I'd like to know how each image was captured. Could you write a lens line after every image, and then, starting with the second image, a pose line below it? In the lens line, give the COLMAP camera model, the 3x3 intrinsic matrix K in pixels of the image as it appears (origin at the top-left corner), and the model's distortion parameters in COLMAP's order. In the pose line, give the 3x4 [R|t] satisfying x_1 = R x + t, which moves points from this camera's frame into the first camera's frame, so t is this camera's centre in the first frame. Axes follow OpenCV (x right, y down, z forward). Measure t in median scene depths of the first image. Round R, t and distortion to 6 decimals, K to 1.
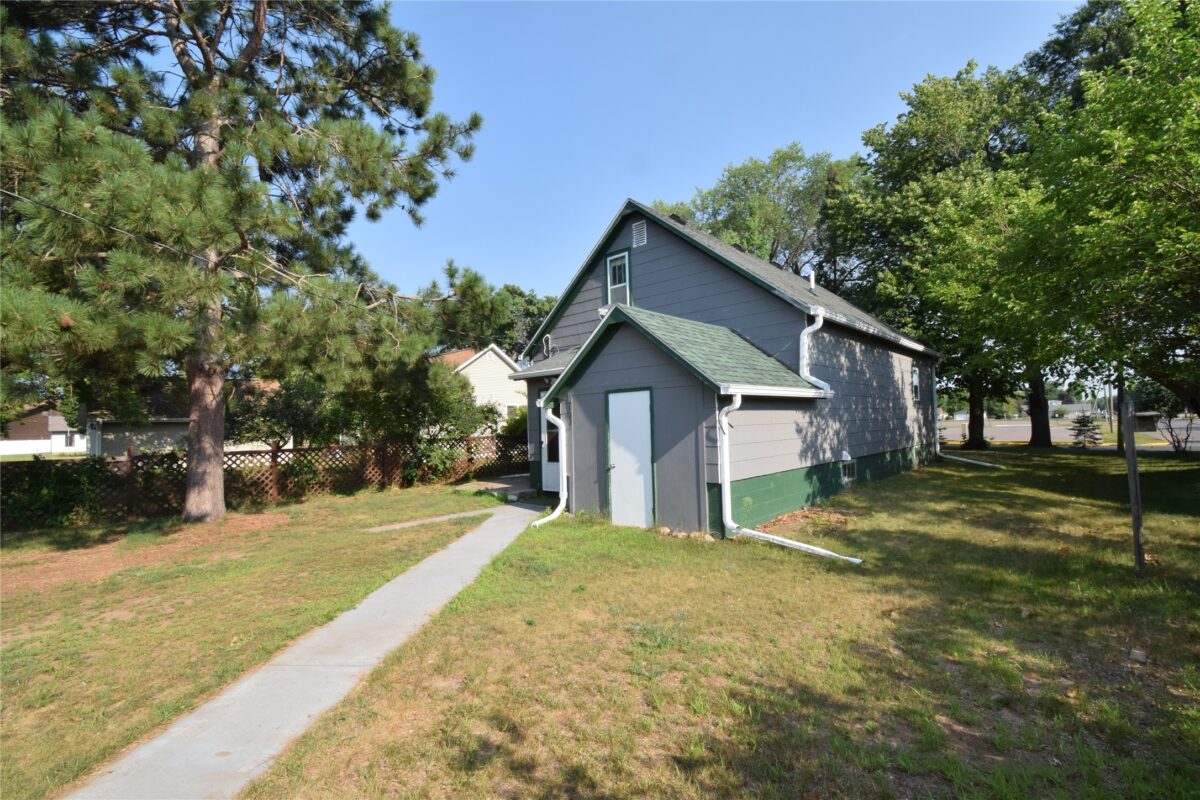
lens RADIAL K [[529.4, 0, 597.8], [0, 529.4, 423.2], [0, 0, 1]] dist [0.001191, -0.017861]
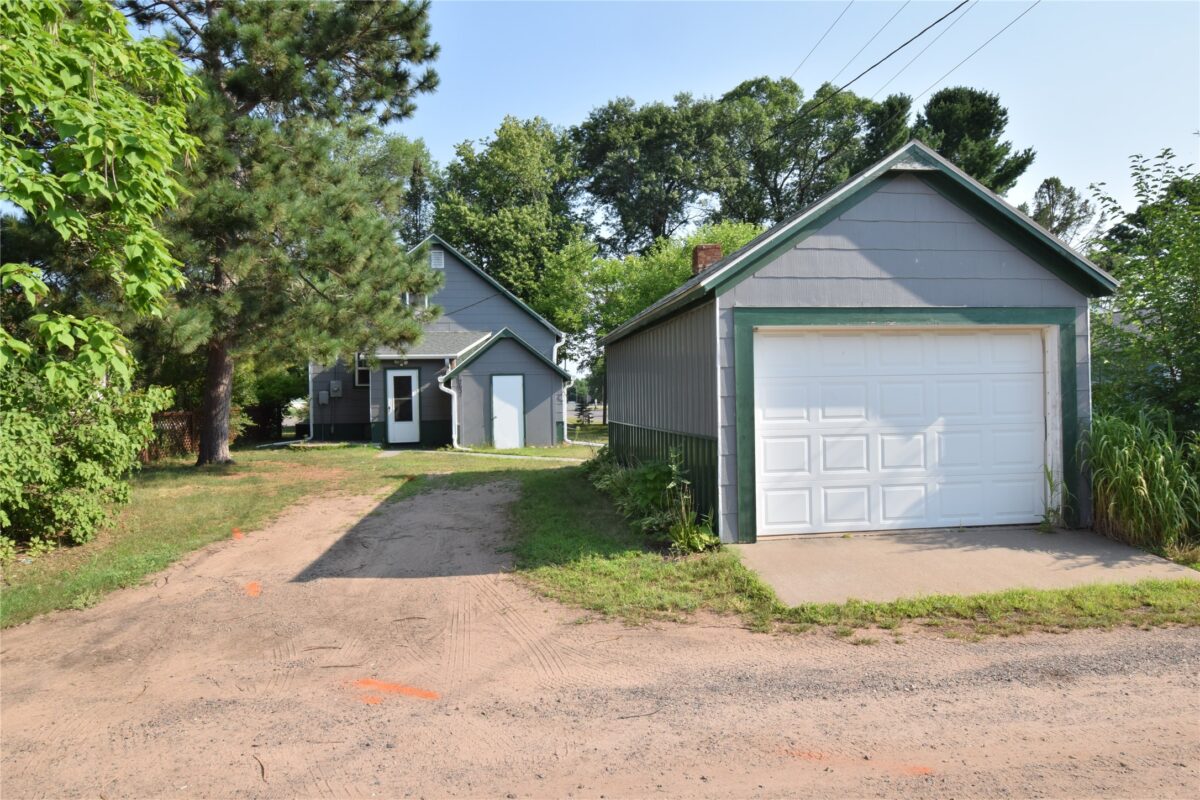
lens RADIAL K [[753.1, 0, 600.0], [0, 753.1, 400.0], [0, 0, 1]] dist [-0.001486, -0.005333]
pose [[0.657715, 0.018322, 0.753044, -0.618400], [-0.003596, 0.999769, -0.021184, 0.029294], [-0.753258, 0.011225, 0.657629, -0.346730]]
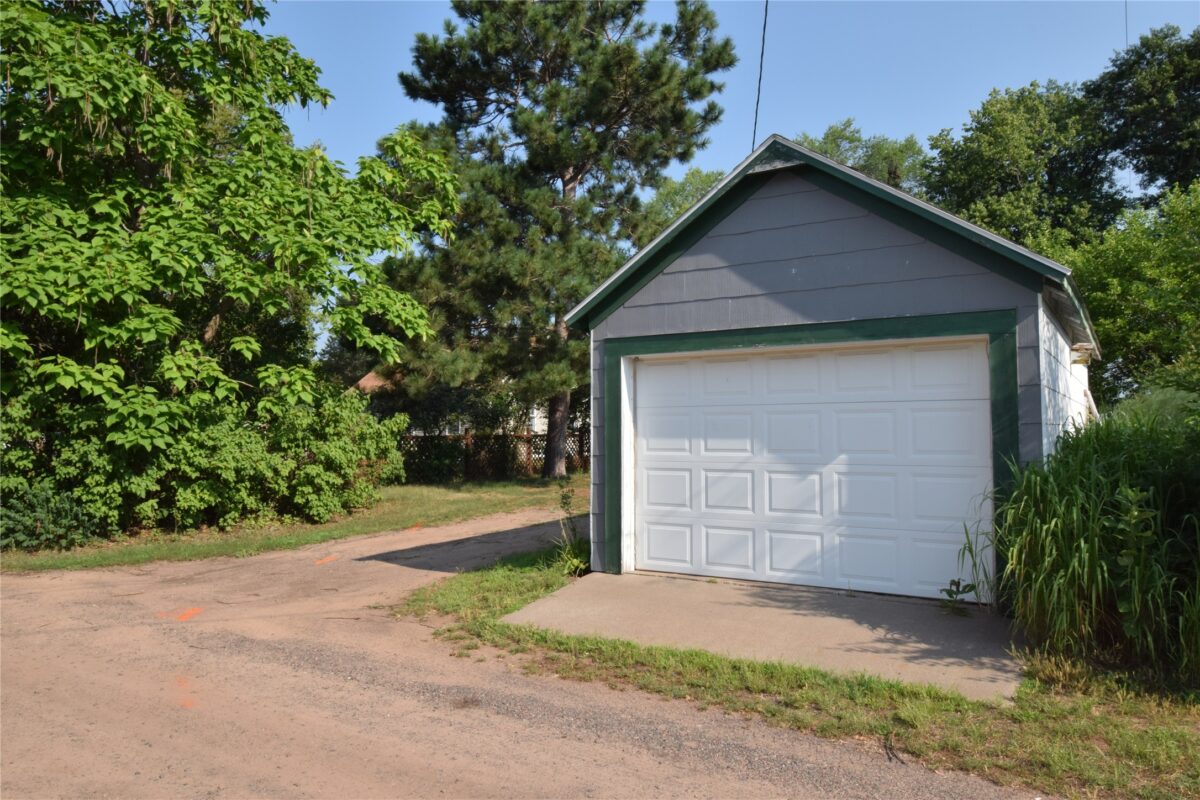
lens RADIAL K [[825.3, 0, 605.8], [0, 825.3, 393.4], [0, 0, 1]] dist [-0.007400, -0.003310]
pose [[0.988864, 0.033070, 0.145101, -0.388914], [-0.026590, 0.998570, -0.046373, 0.023028], [-0.146427, 0.041999, 0.988330, -0.533487]]
